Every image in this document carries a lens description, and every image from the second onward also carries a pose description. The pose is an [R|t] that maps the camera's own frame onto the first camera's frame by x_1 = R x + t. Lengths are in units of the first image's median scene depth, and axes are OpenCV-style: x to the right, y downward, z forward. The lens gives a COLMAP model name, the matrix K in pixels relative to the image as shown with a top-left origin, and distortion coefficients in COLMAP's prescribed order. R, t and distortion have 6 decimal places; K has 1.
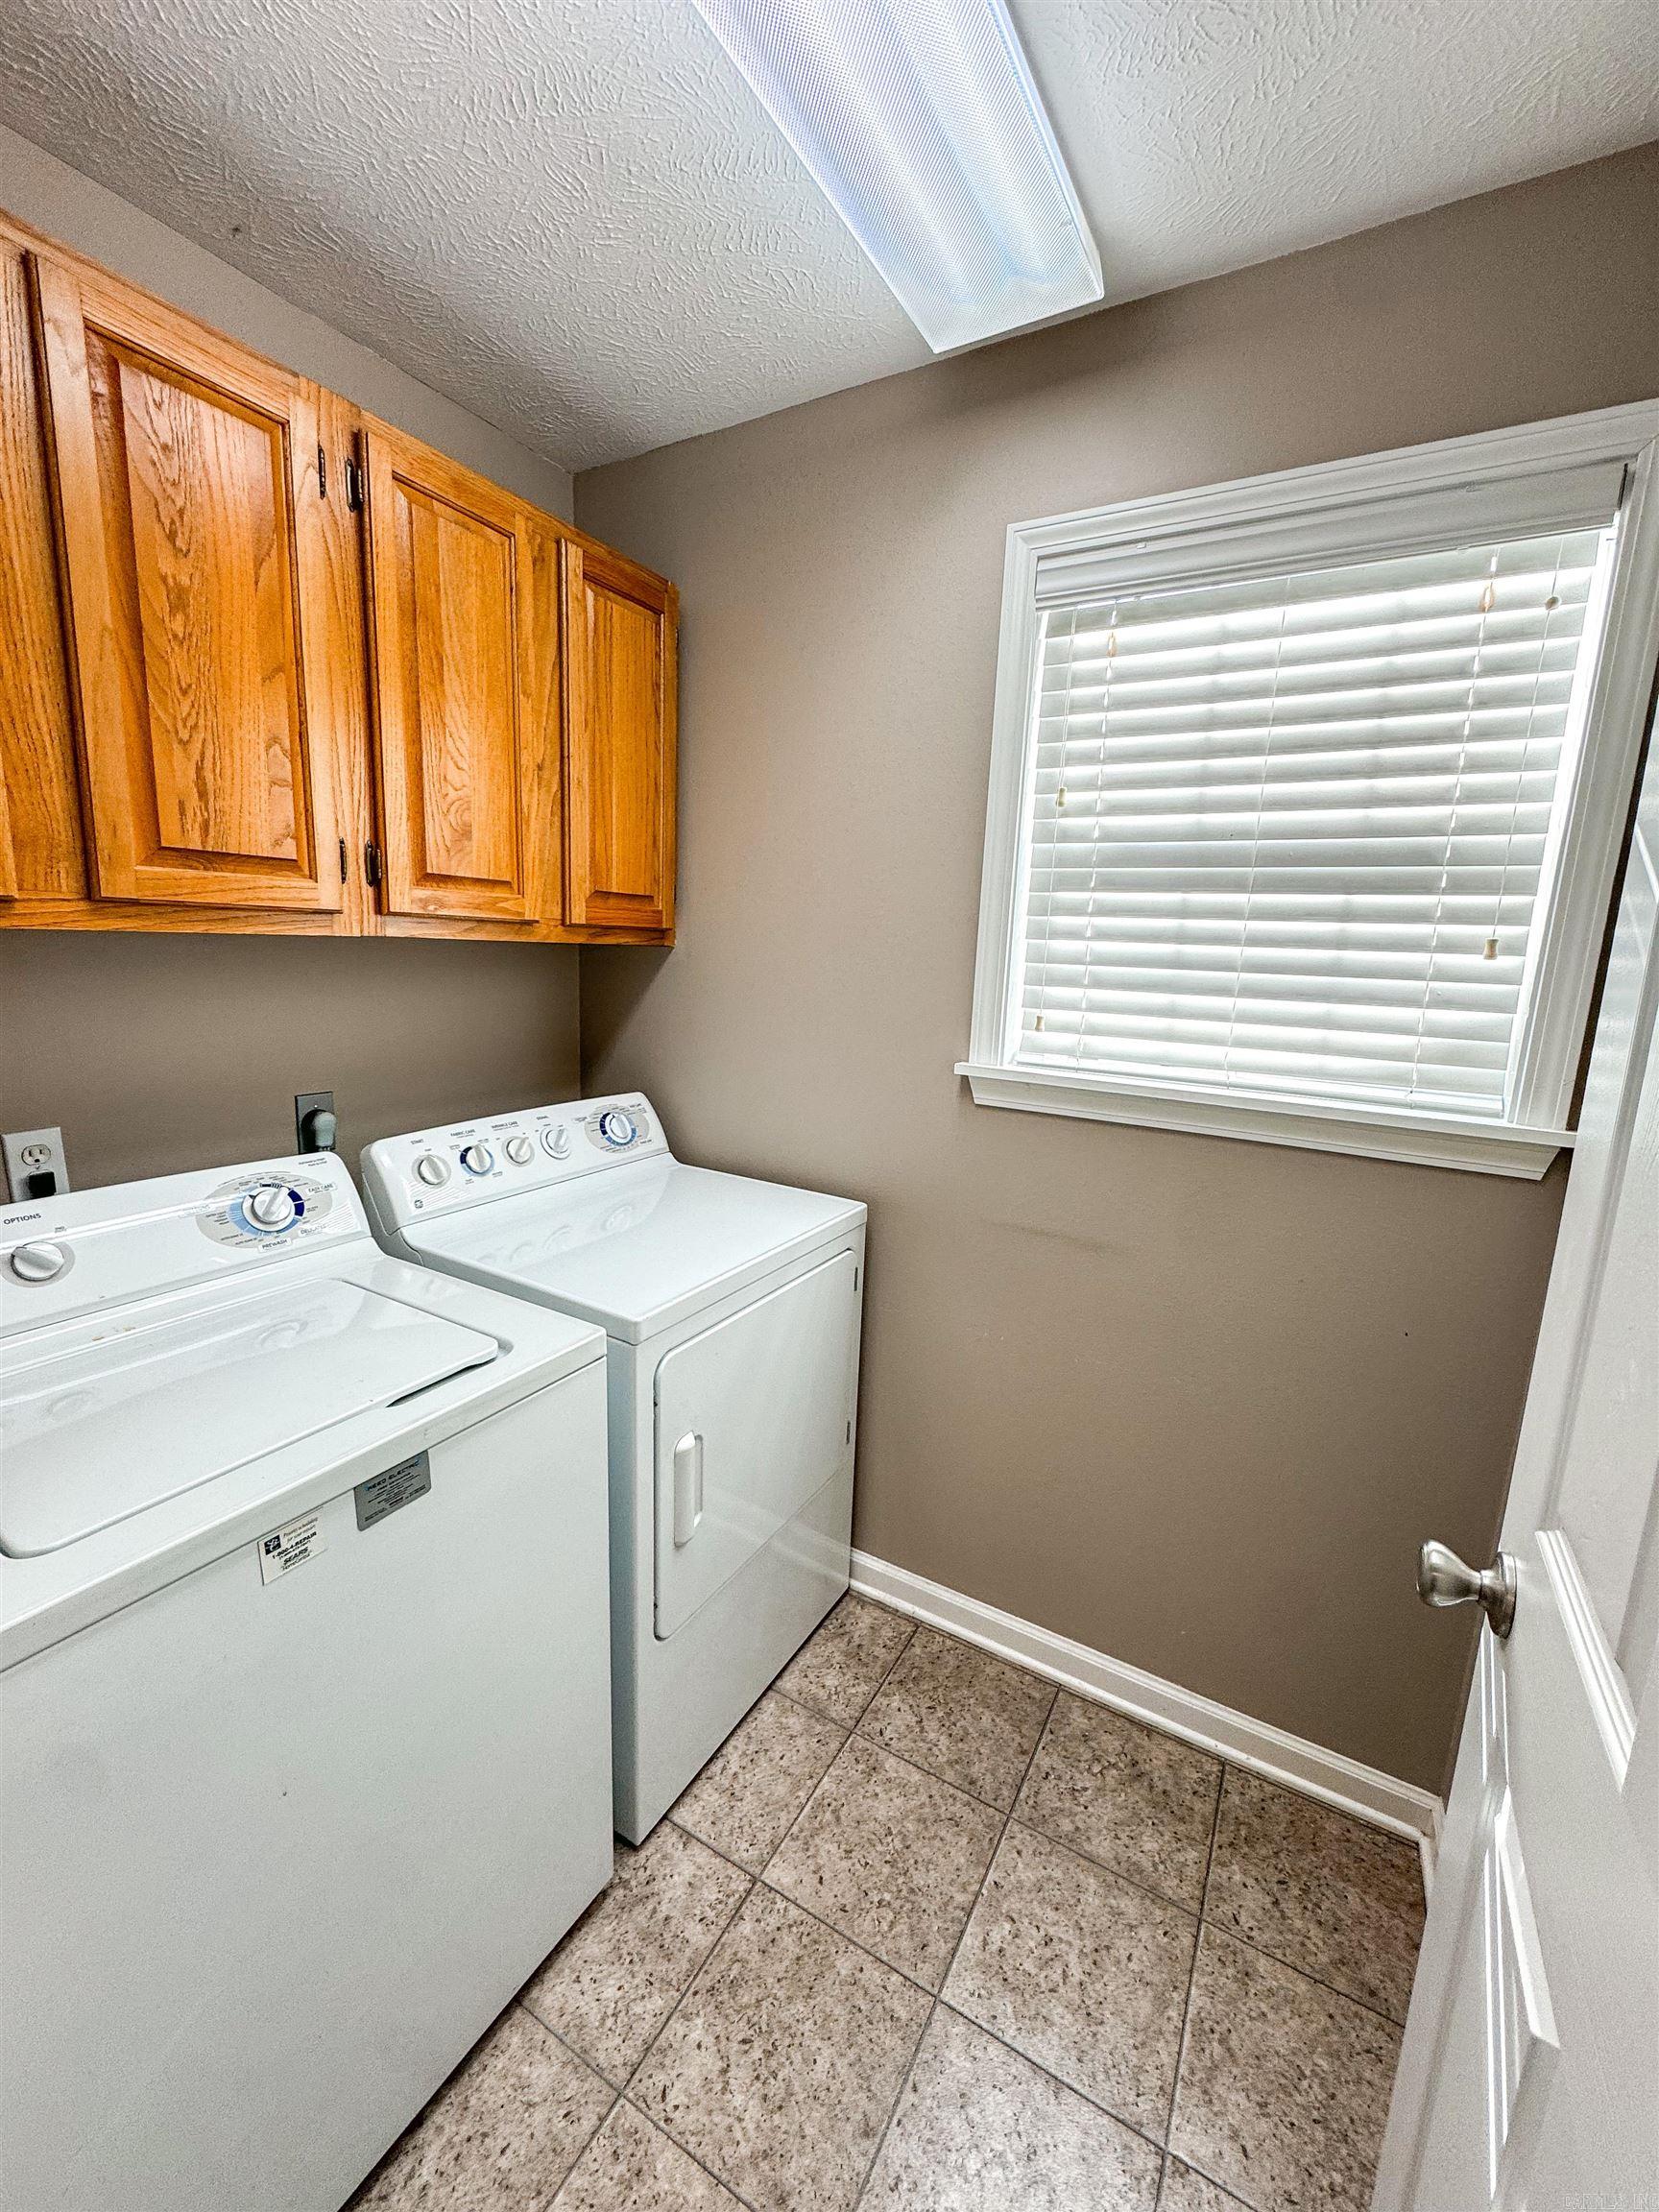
lens RADIAL K [[880.1, 0, 833.6], [0, 880.1, 1104.1], [0, 0, 1]] dist [-0.003604, 0.000383]
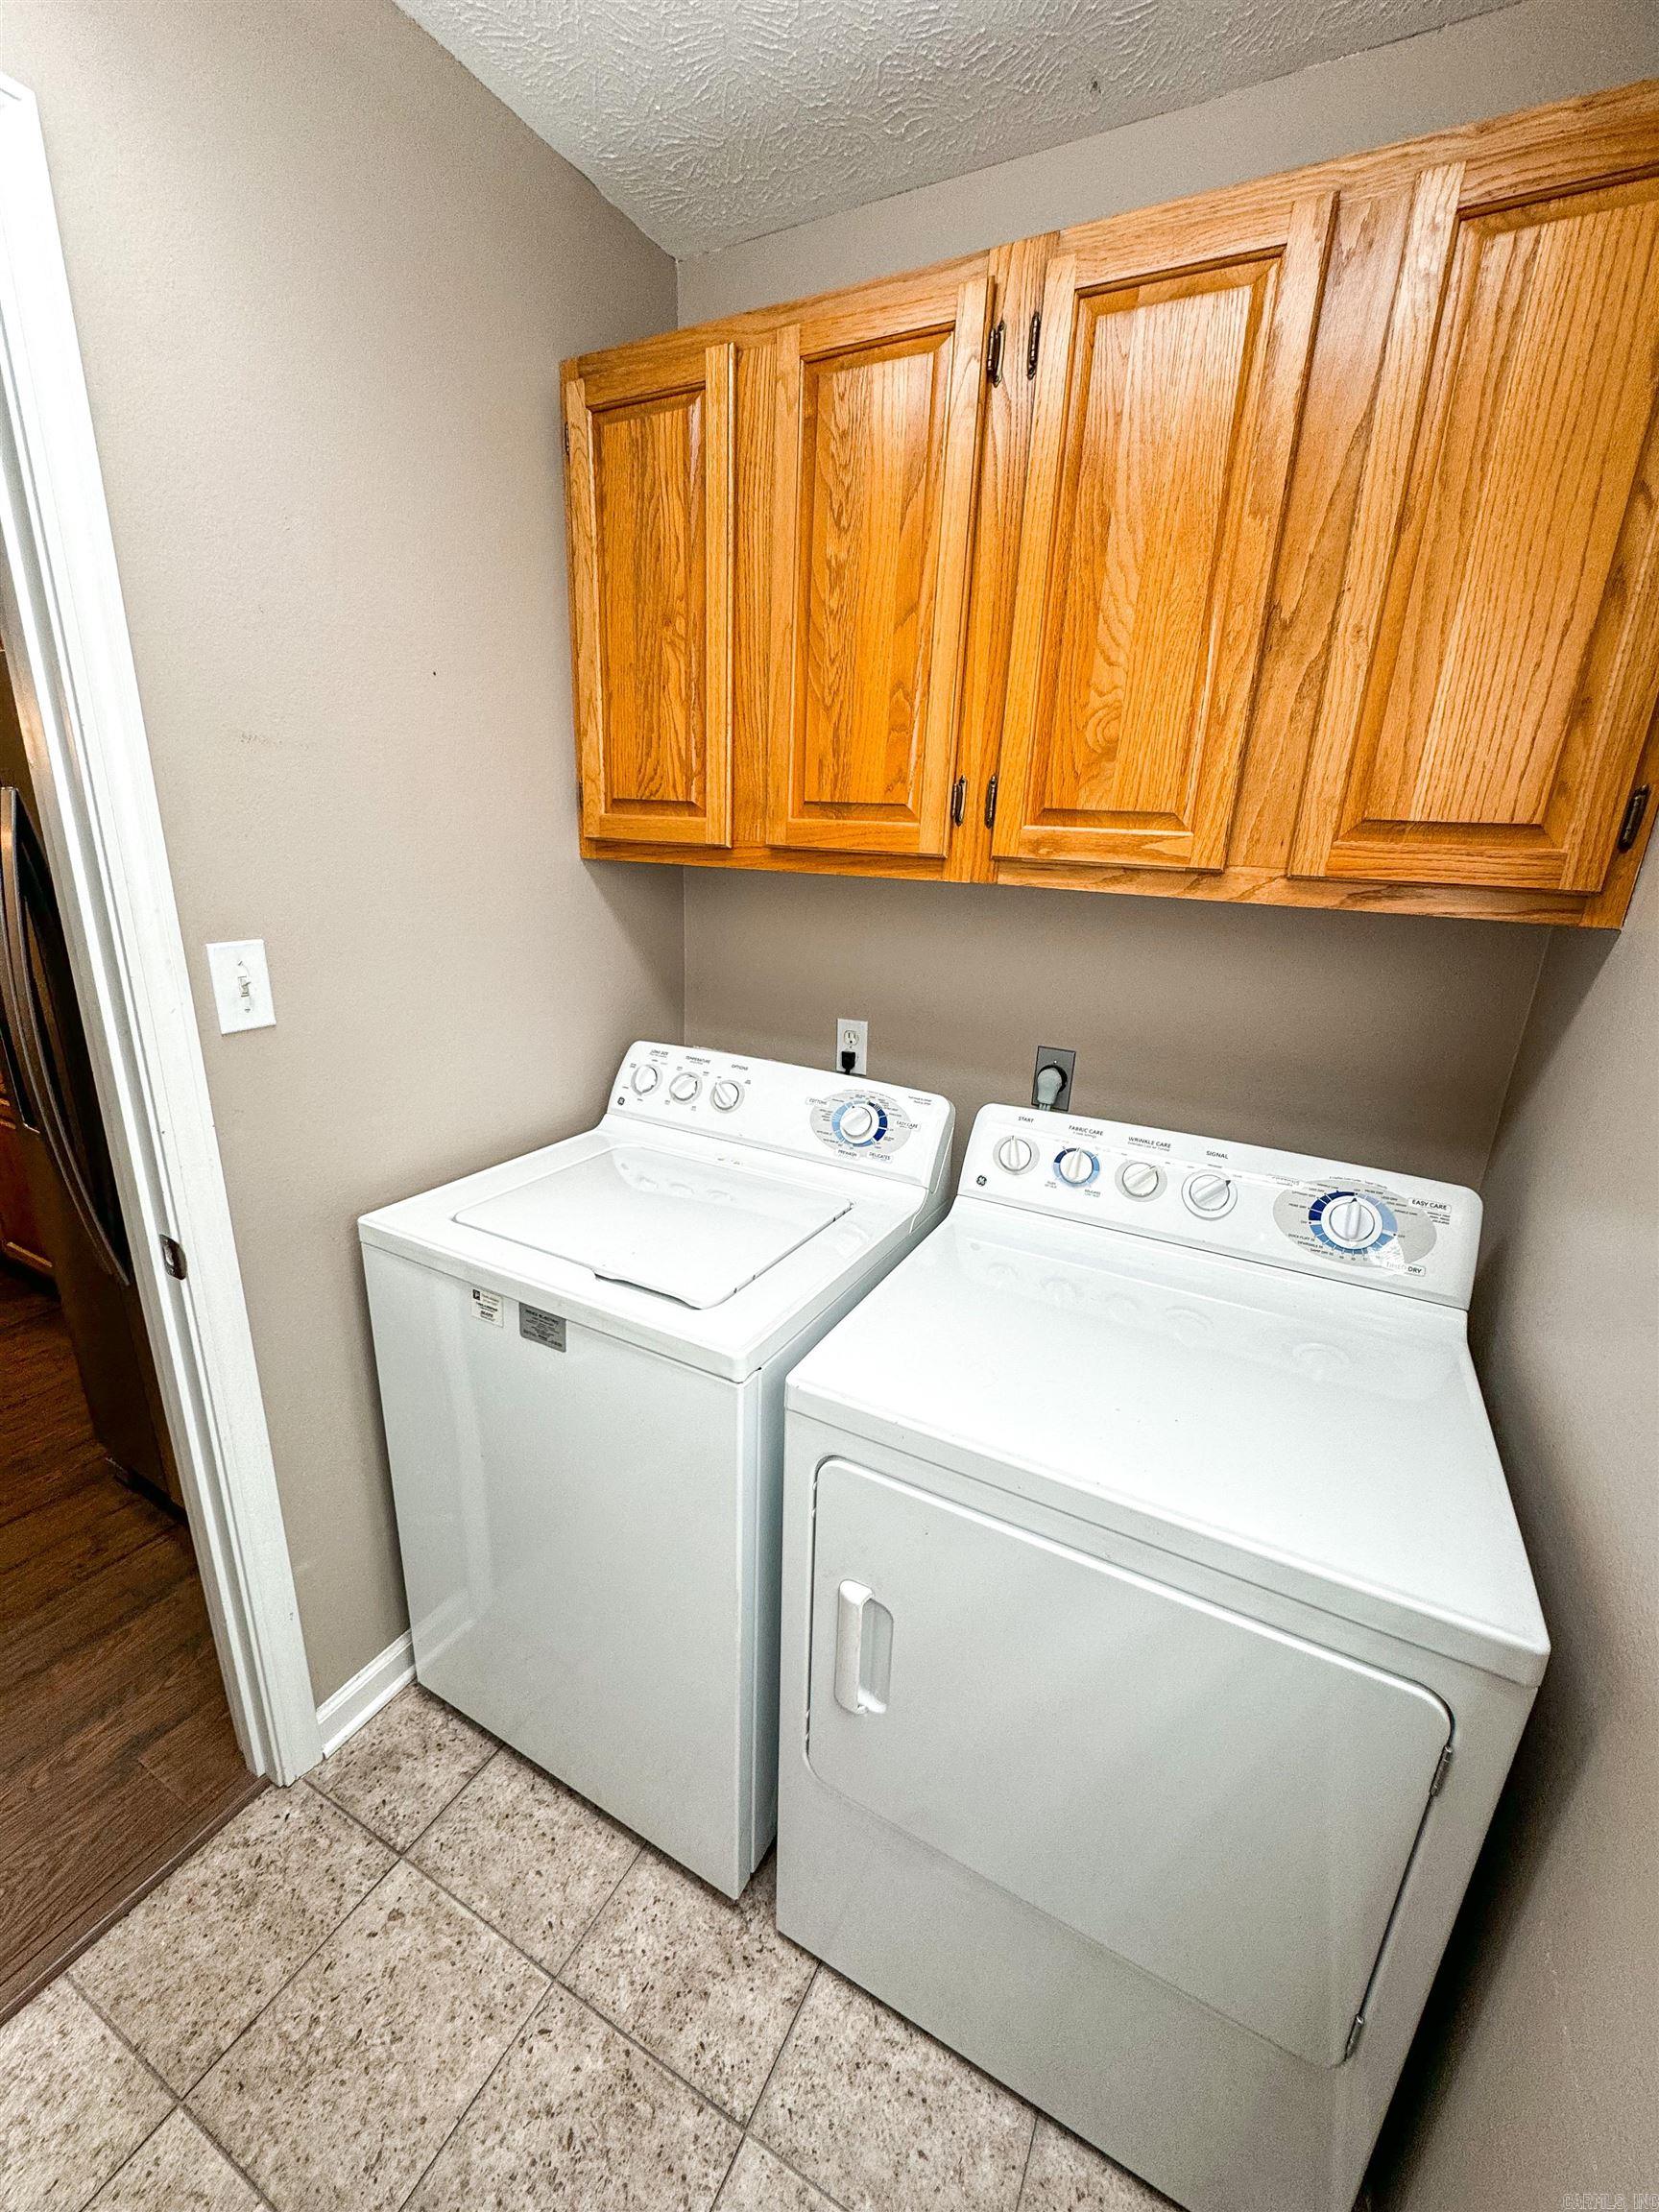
lens RADIAL K [[880.1, 0, 835.3], [0, 880.1, 1103.4], [0, 0, 1]] dist [-0.003604, 0.000383]
pose [[0.041543, 0.260542, -0.964568, 0.424550], [-0.218392, 0.944425, 0.245695, -0.170500], [0.974976, 0.200447, 0.096134, 0.829610]]
